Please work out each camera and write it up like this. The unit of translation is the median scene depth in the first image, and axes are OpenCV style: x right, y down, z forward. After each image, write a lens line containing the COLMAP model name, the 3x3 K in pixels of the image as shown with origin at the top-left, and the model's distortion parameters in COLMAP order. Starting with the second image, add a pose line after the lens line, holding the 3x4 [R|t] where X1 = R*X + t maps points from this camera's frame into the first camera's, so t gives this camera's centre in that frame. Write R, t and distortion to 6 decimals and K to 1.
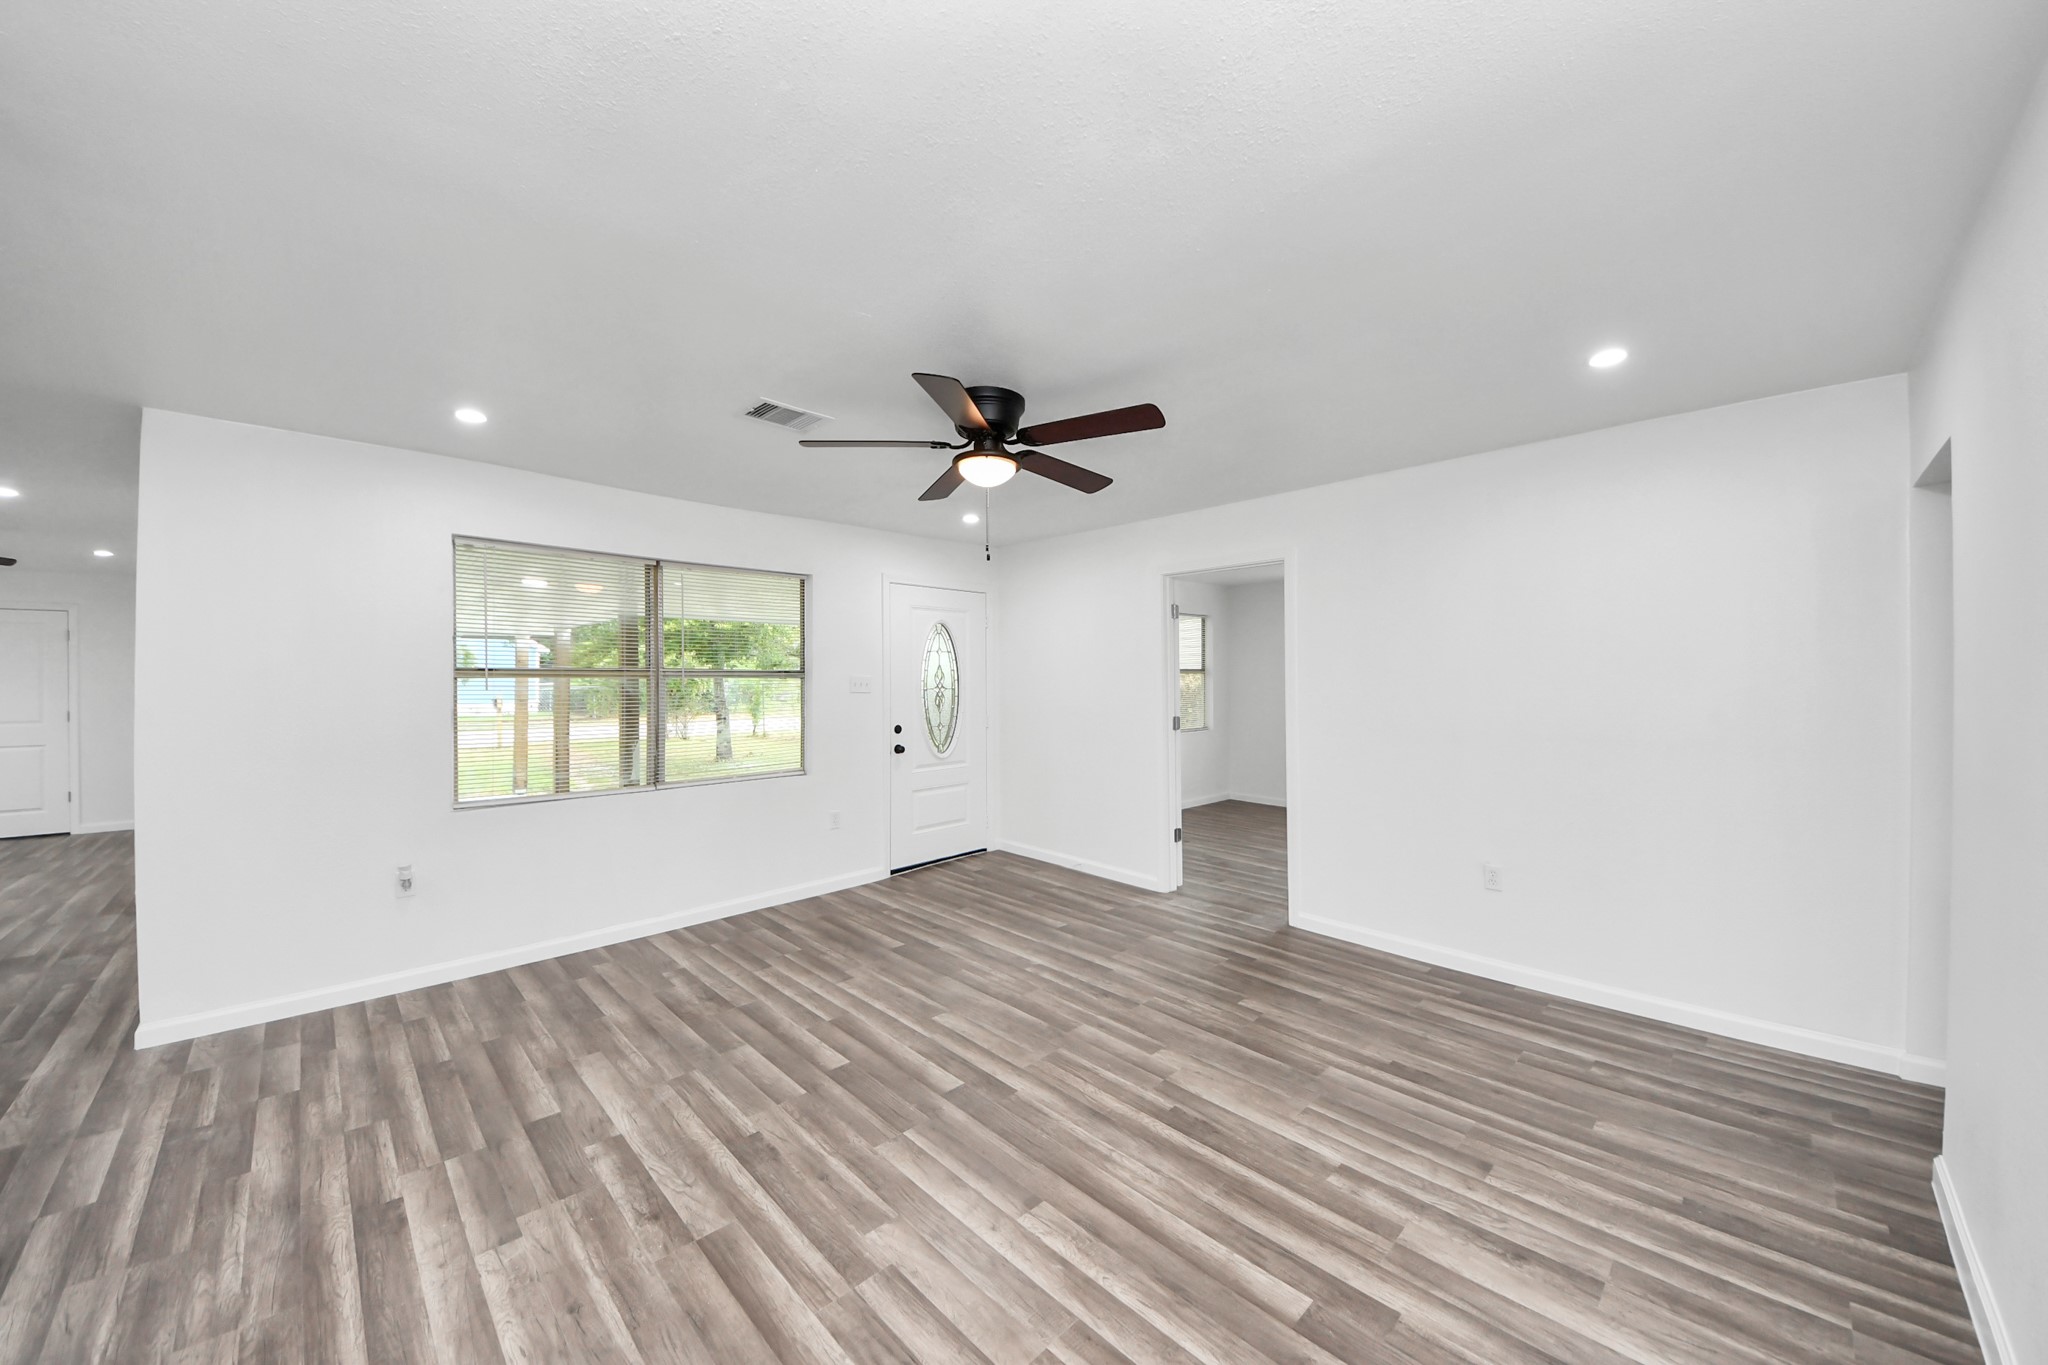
lens RADIAL K [[734.2, 0, 1040.1], [0, 734.2, 676.8], [0, 0, 1]] dist [0.011473, -0.009004]
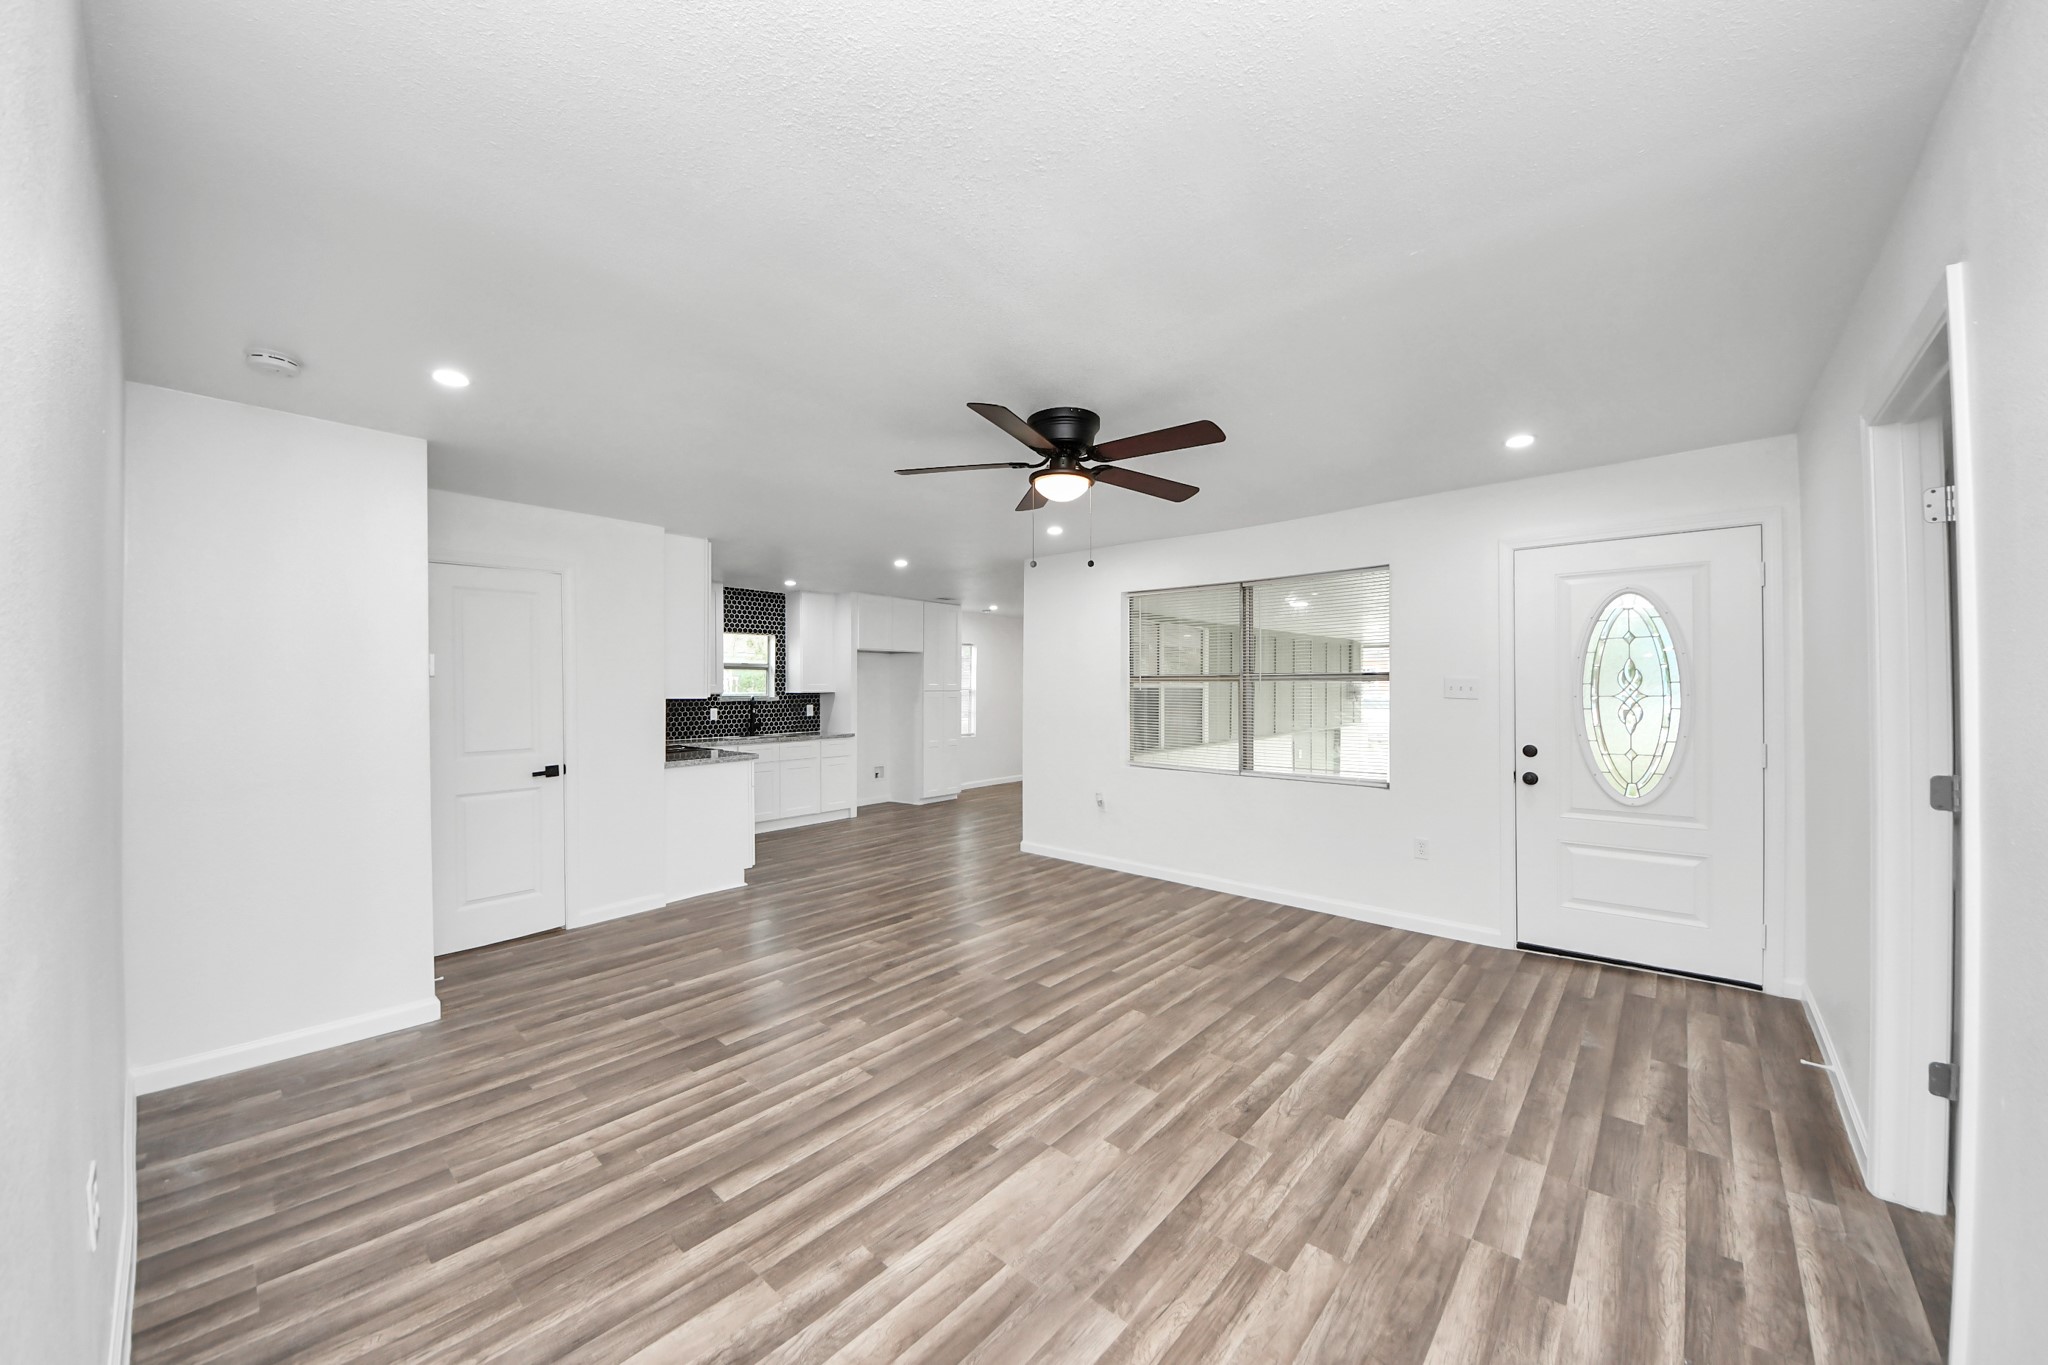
lens RADIAL K [[734.2, 0, 1018.9], [0, 734.2, 662.8], [0, 0, 1]] dist [0.011473, -0.009004]
pose [[0.051771, -0.026003, -0.998320, 1.010960], [0.003679, 0.999659, -0.025847, 0.000117], [0.998652, -0.002335, 0.051849, 0.885301]]
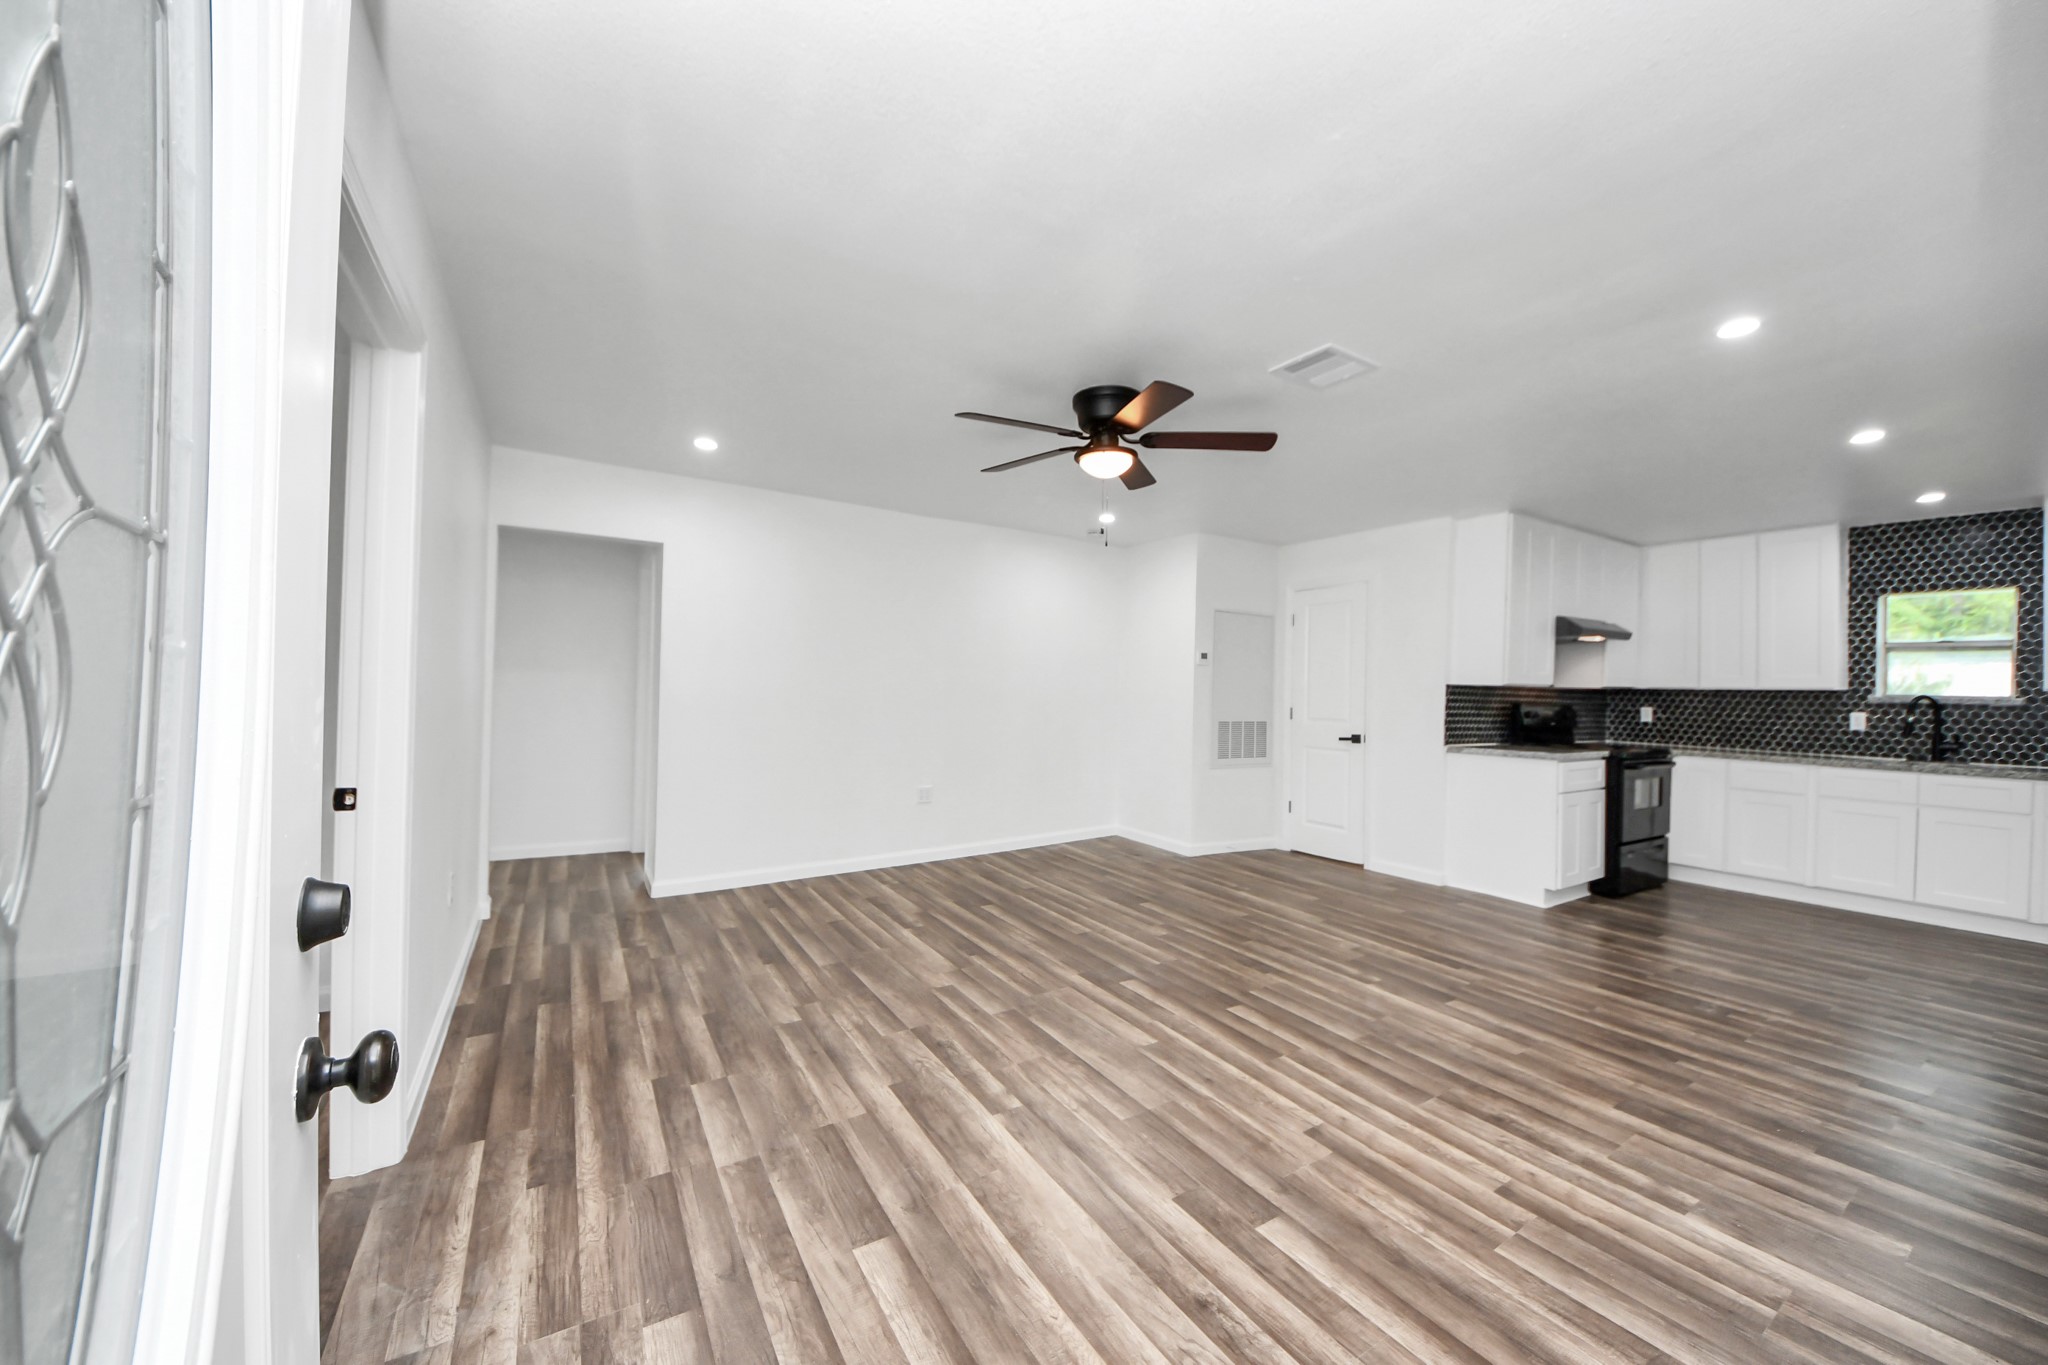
lens RADIAL K [[734.2, 0, 1022.7], [0, 734.2, 681.9], [0, 0, 1]] dist [0.011473, -0.009004]
pose [[-0.972659, -0.014126, 0.231808, -0.211096], [-0.014877, 0.999888, -0.001492, 0.053505], [-0.231761, -0.004900, -0.972760, 2.117088]]
